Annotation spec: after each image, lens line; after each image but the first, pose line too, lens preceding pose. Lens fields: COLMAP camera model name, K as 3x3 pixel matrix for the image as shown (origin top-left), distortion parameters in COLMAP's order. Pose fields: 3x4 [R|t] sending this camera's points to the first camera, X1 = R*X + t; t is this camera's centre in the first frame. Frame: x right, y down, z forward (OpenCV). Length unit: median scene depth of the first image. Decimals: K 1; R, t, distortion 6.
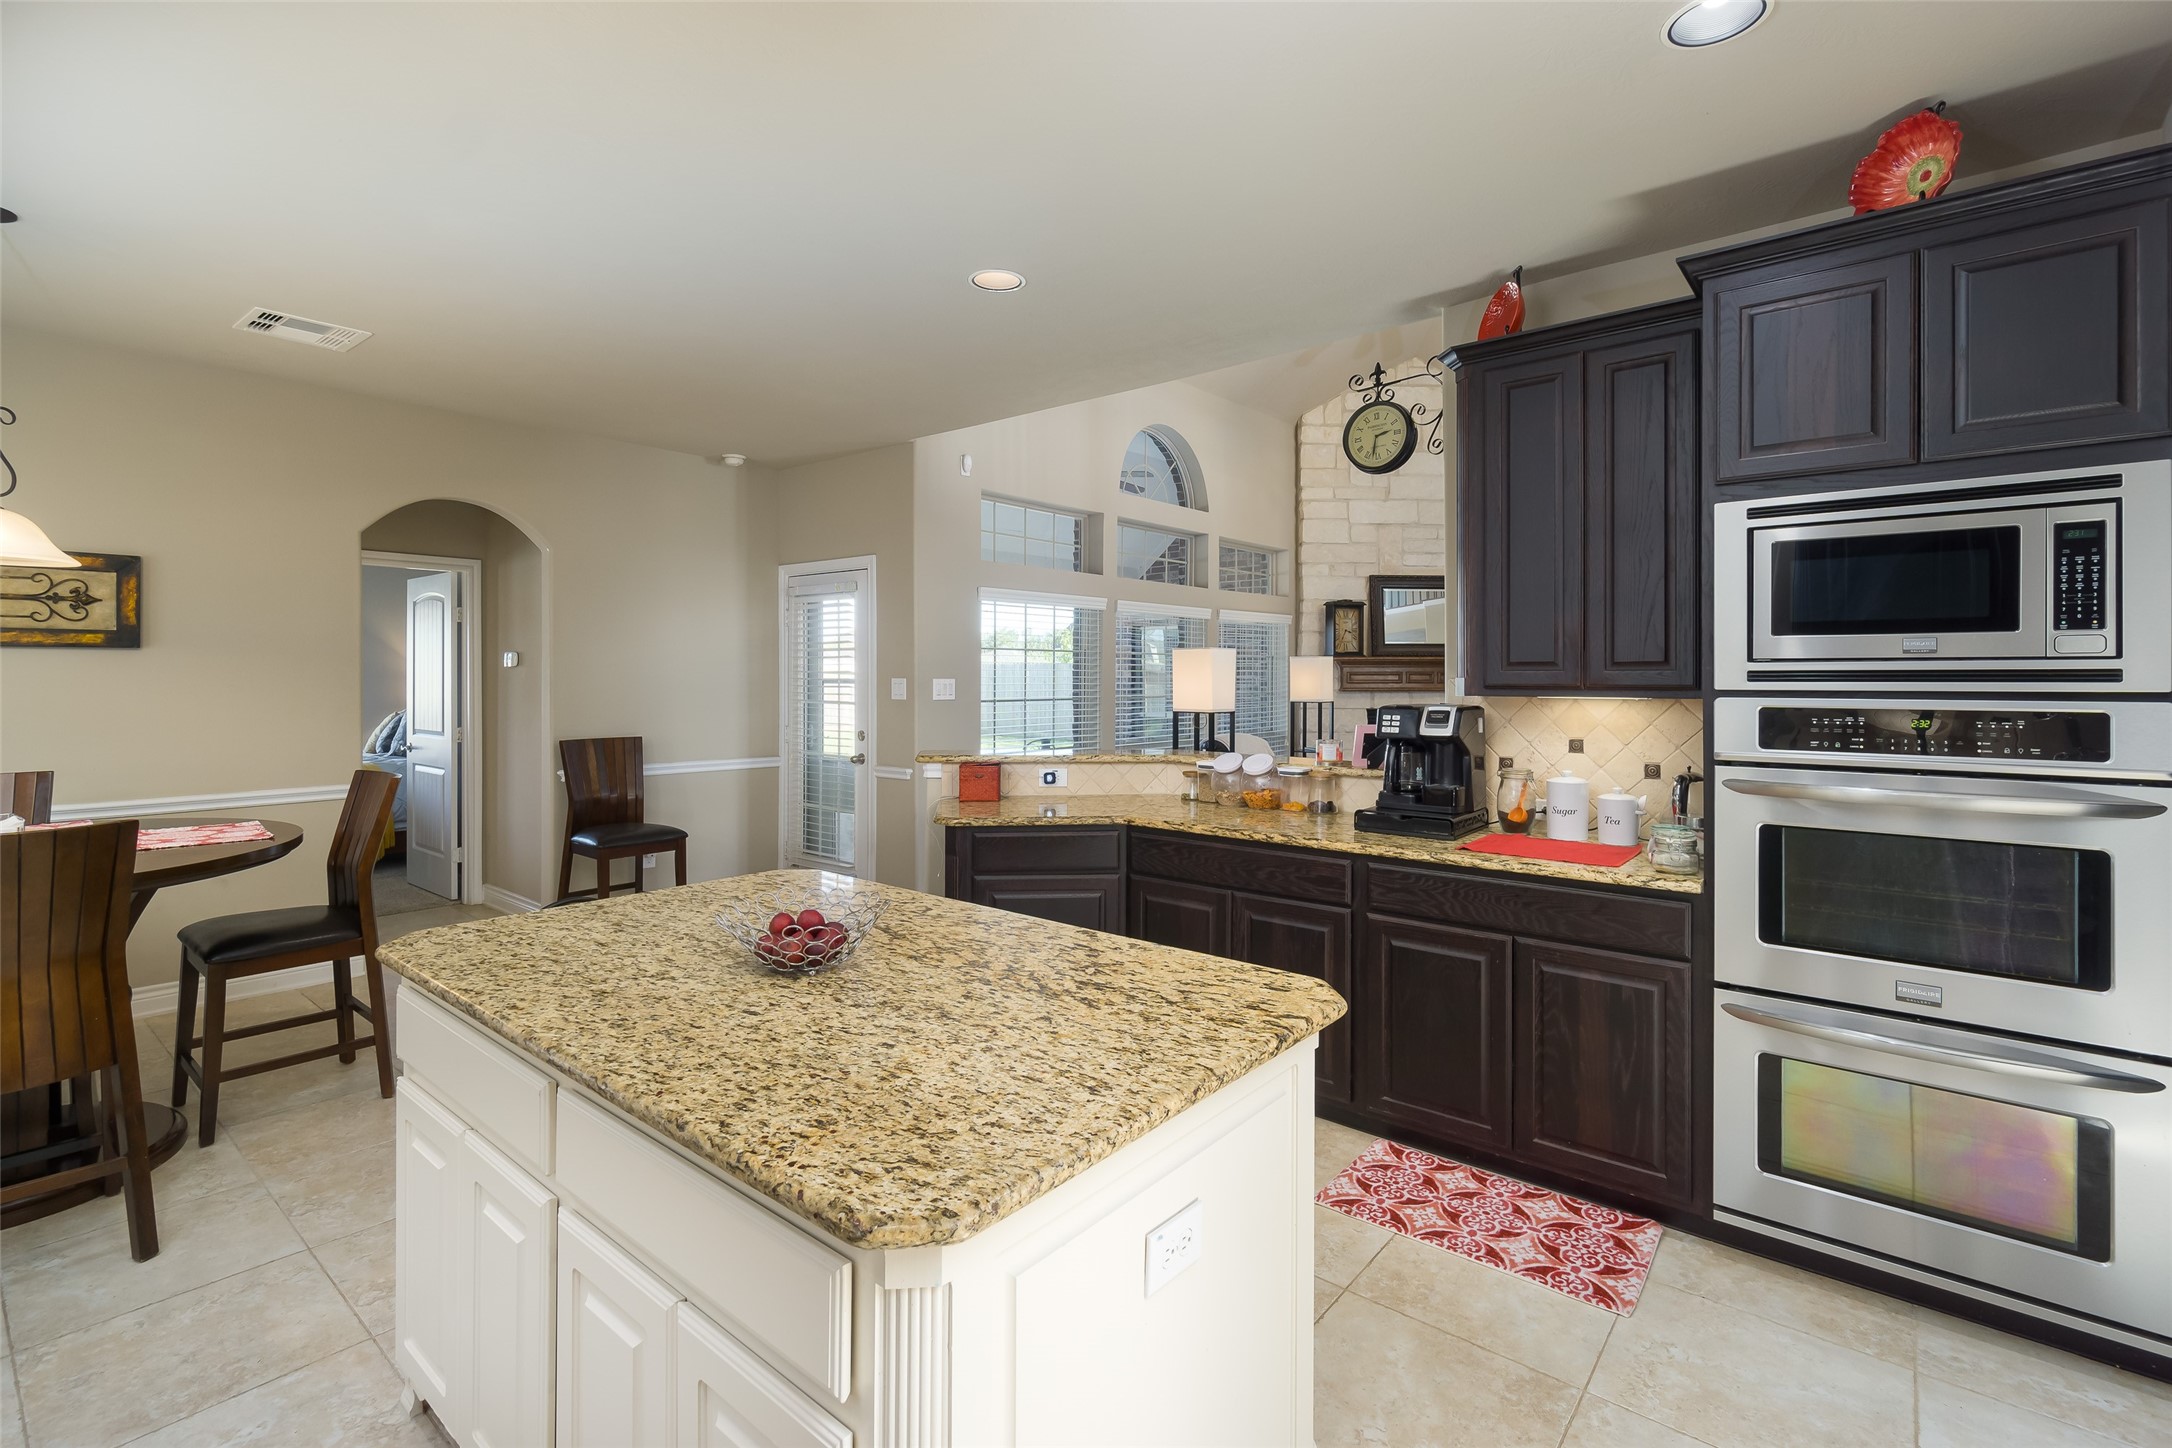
lens RADIAL K [[964.8, 0, 1085.7], [0, 964.8, 674.7], [0, 0, 1]] dist [0.000666, -0.000007]
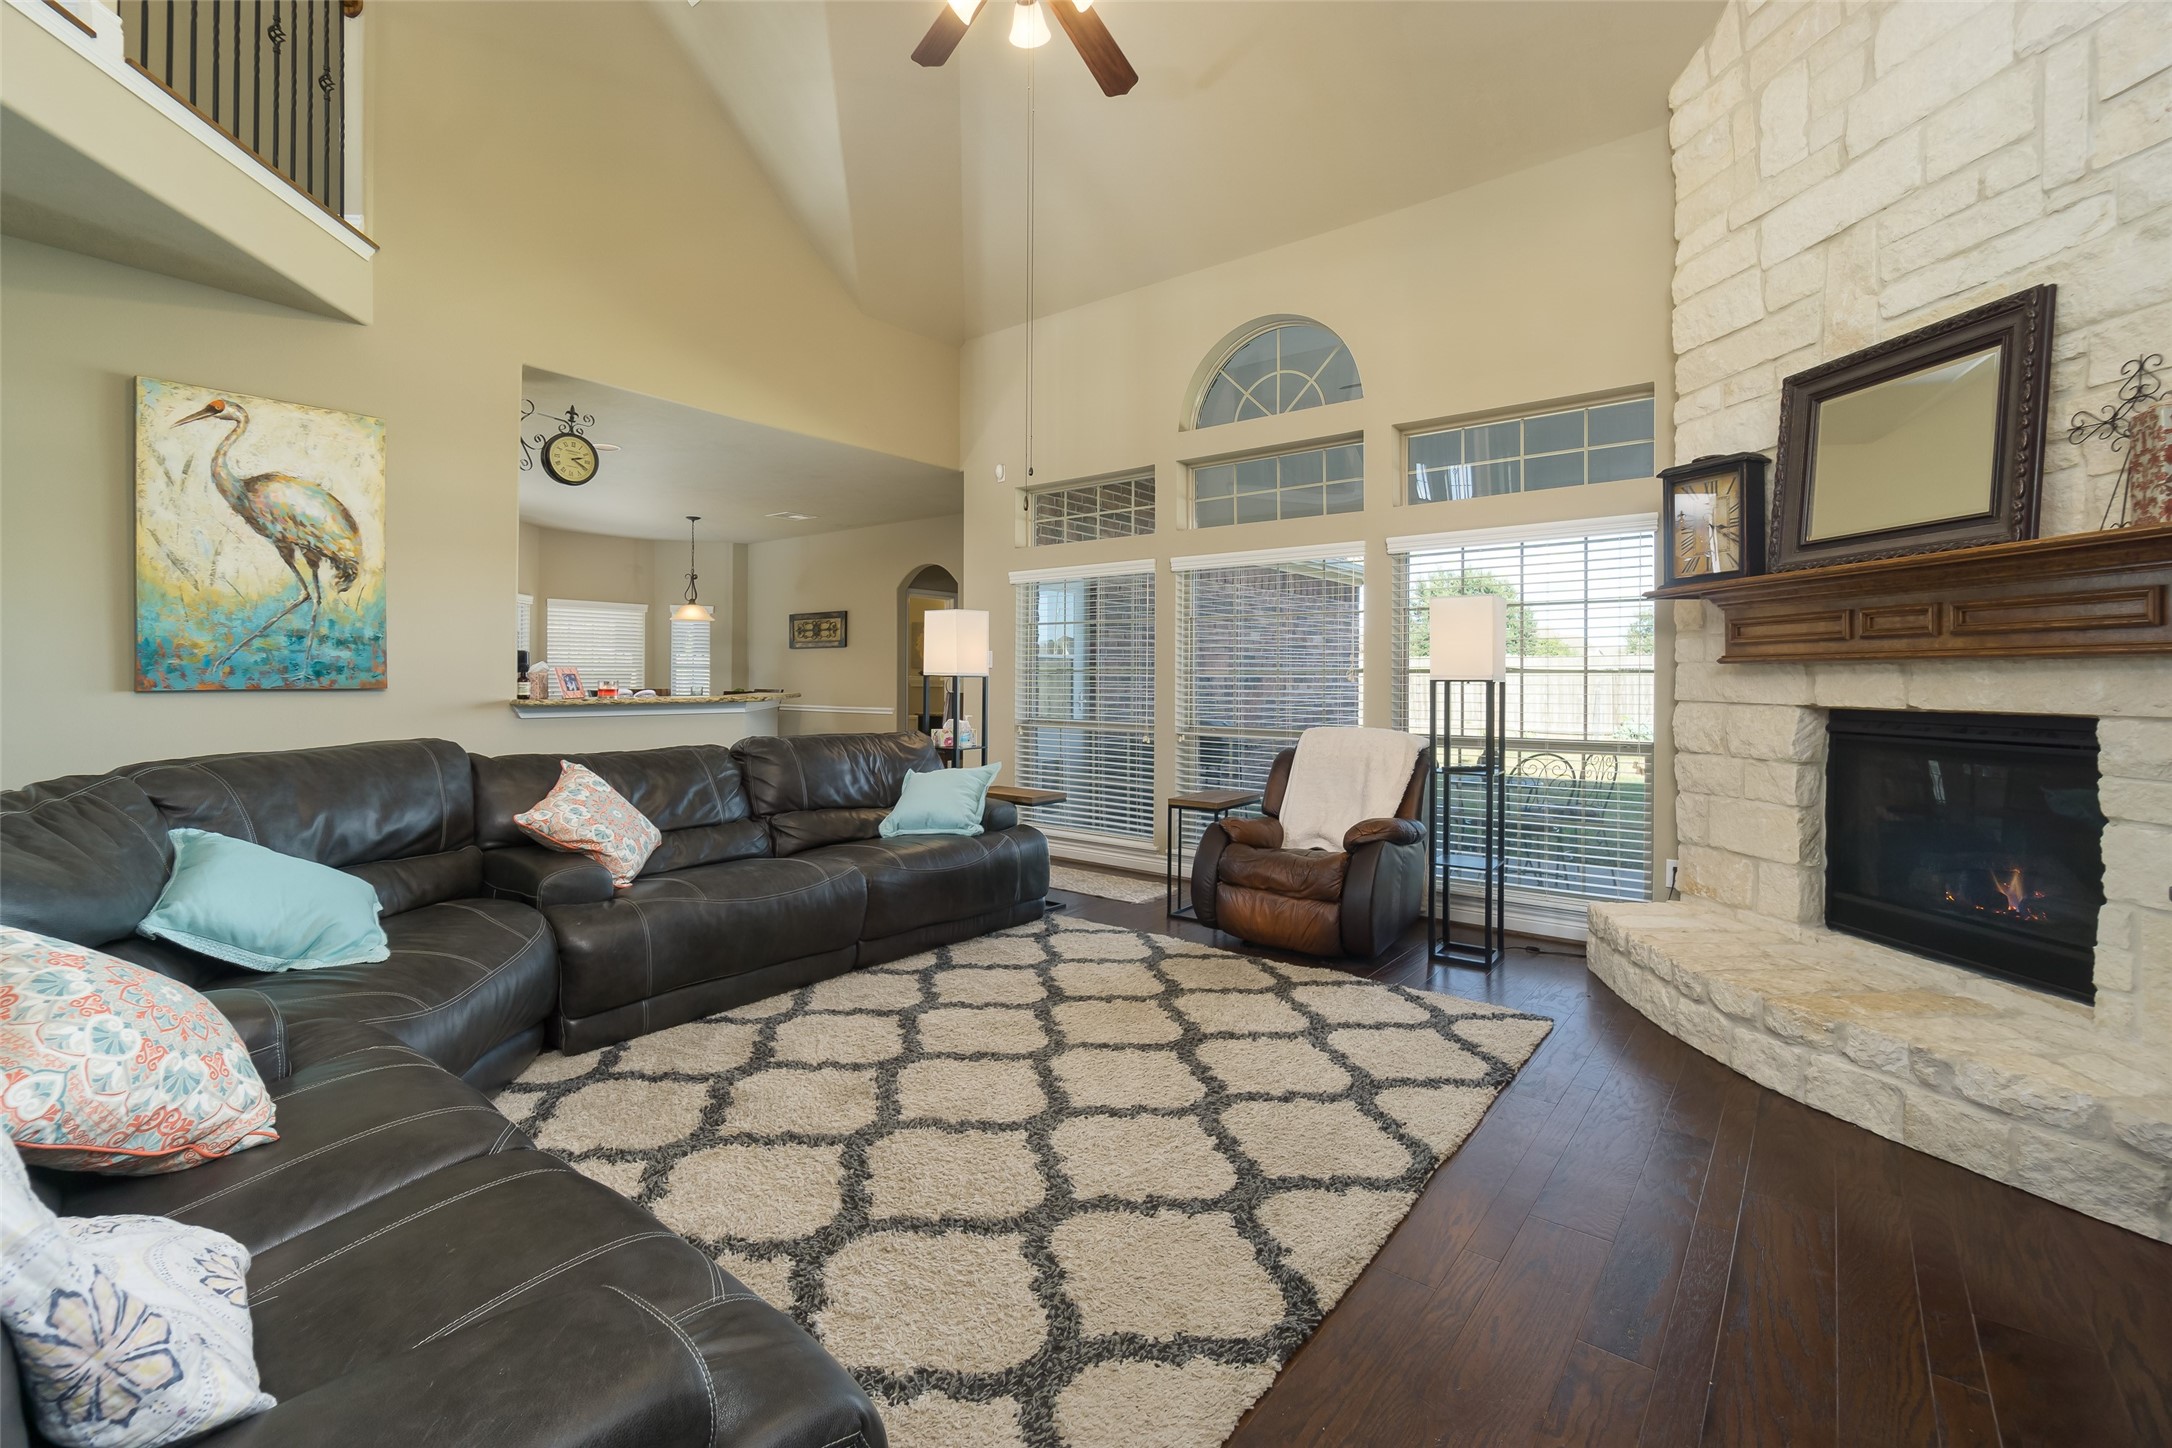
lens RADIAL K [[964.8, 0, 1085.7], [0, 964.8, 674.7], [0, 0, 1]] dist [0.000666, -0.000007]
pose [[0.024884, -0.008732, -0.999652, 1.597879], [-0.007826, 0.999930, -0.008929, 0.064032], [0.999660, 0.008045, 0.024814, 1.604279]]
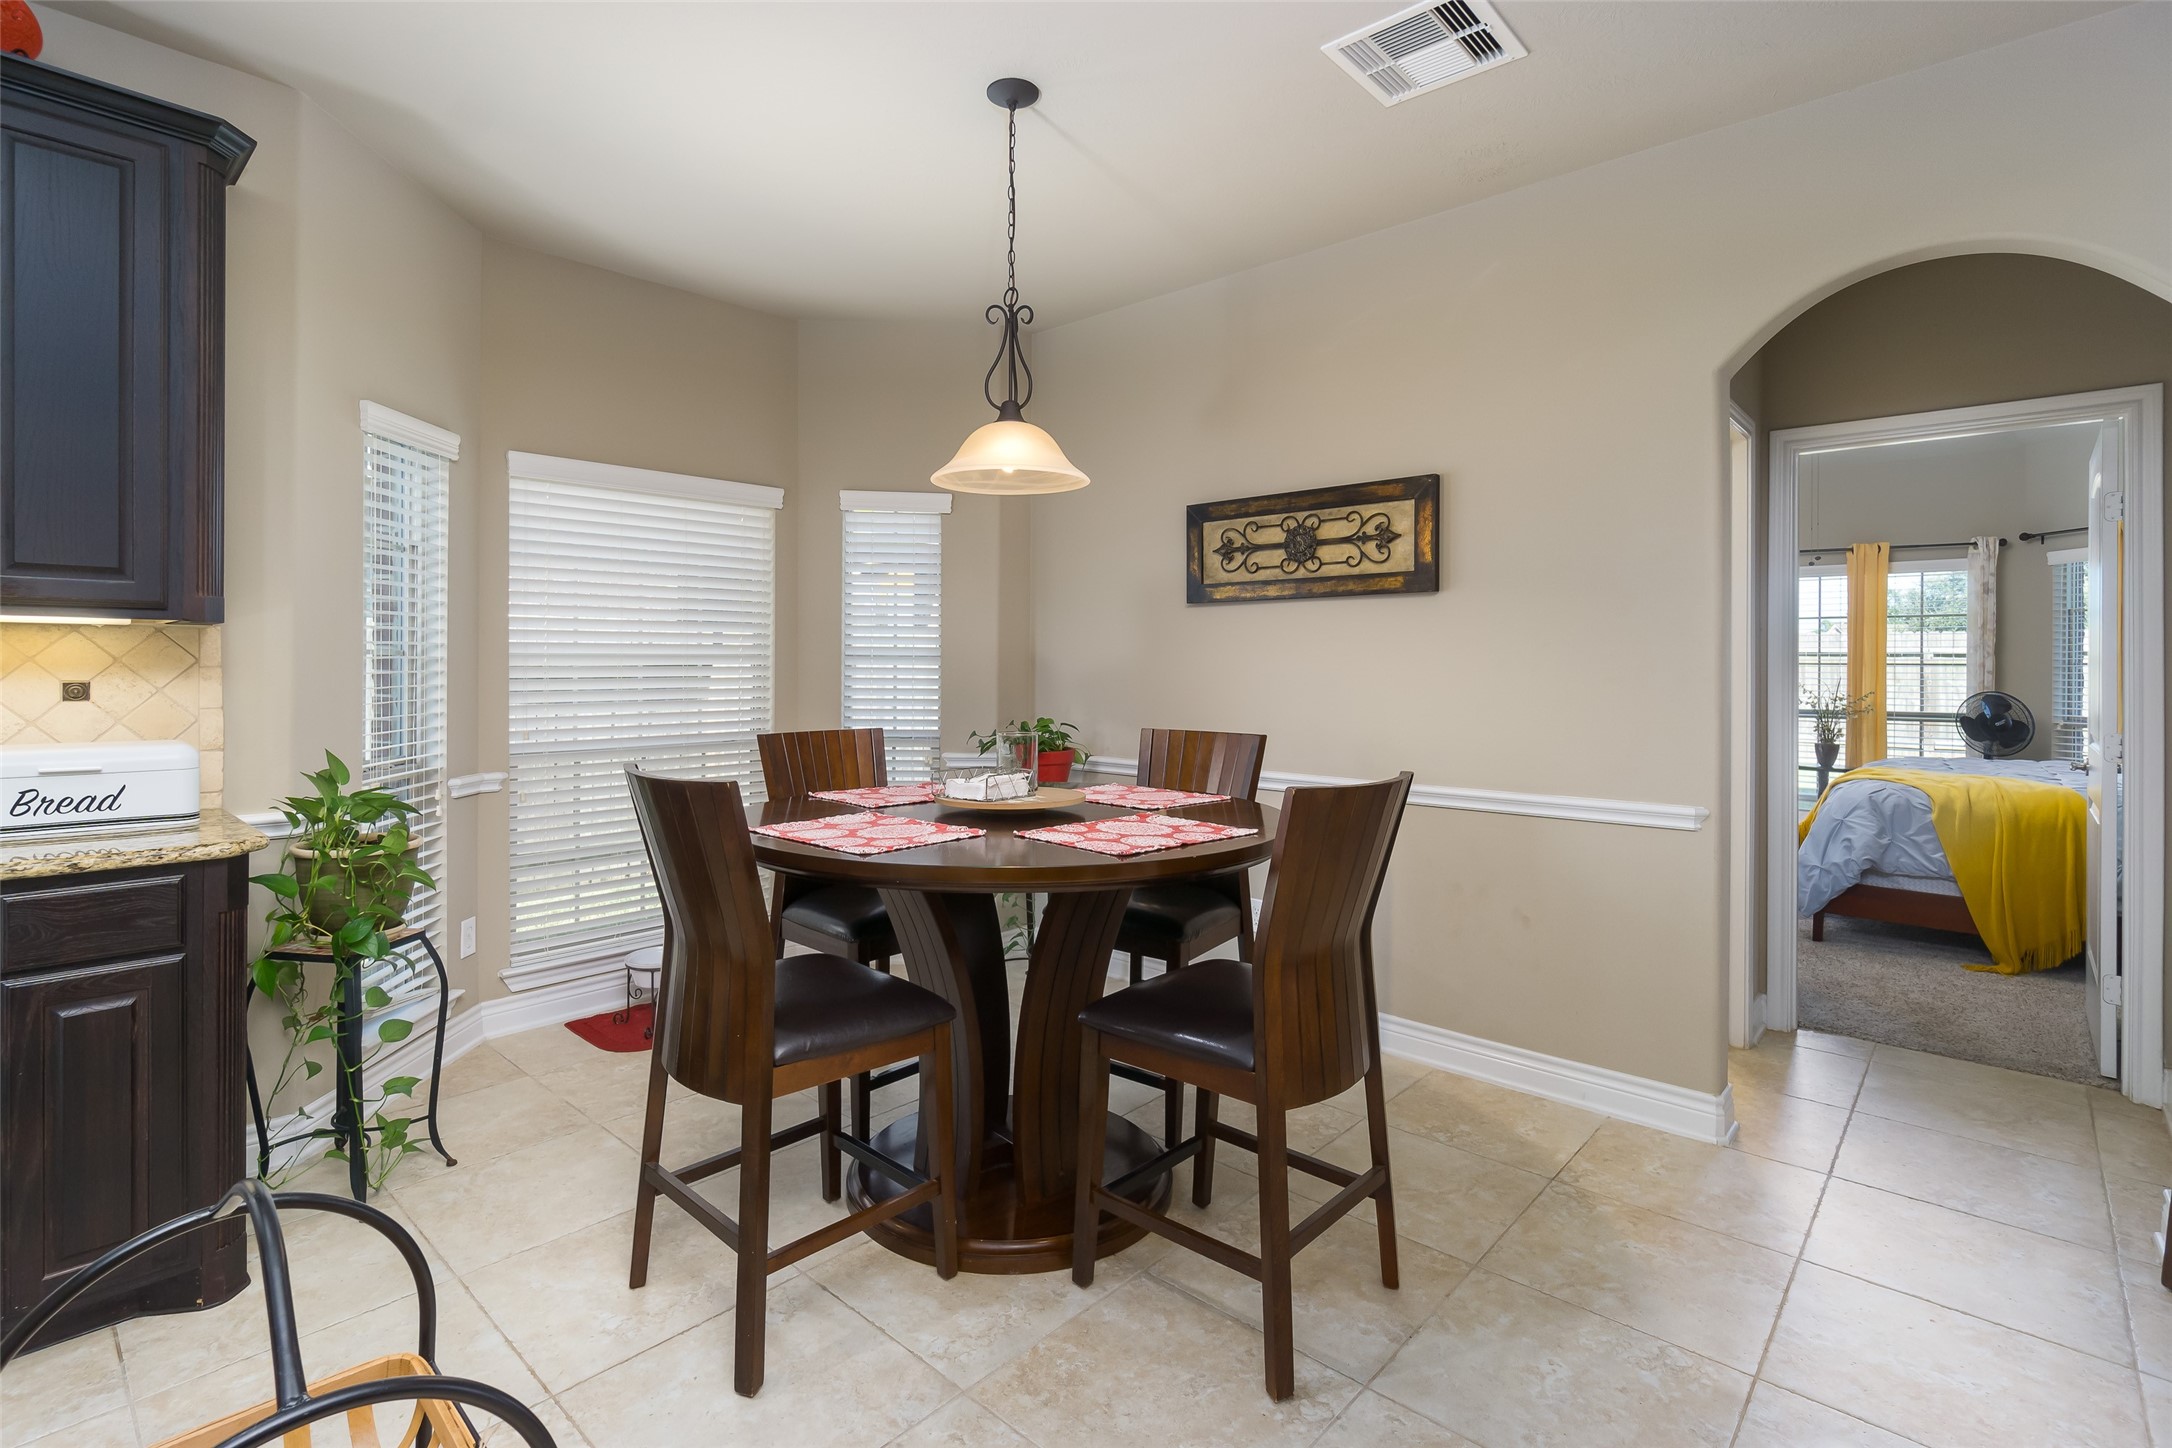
lens RADIAL K [[1046.2, 0, 1077.8], [0, 1046.2, 663.7], [0, 0, 1]] dist [0.000222, 0.000149]
pose [[-0.056957, -0.004563, -0.998366, -0.124417], [-0.005932, 0.999973, -0.004232, 0.036055], [0.998359, 0.005681, -0.056983, 0.778589]]
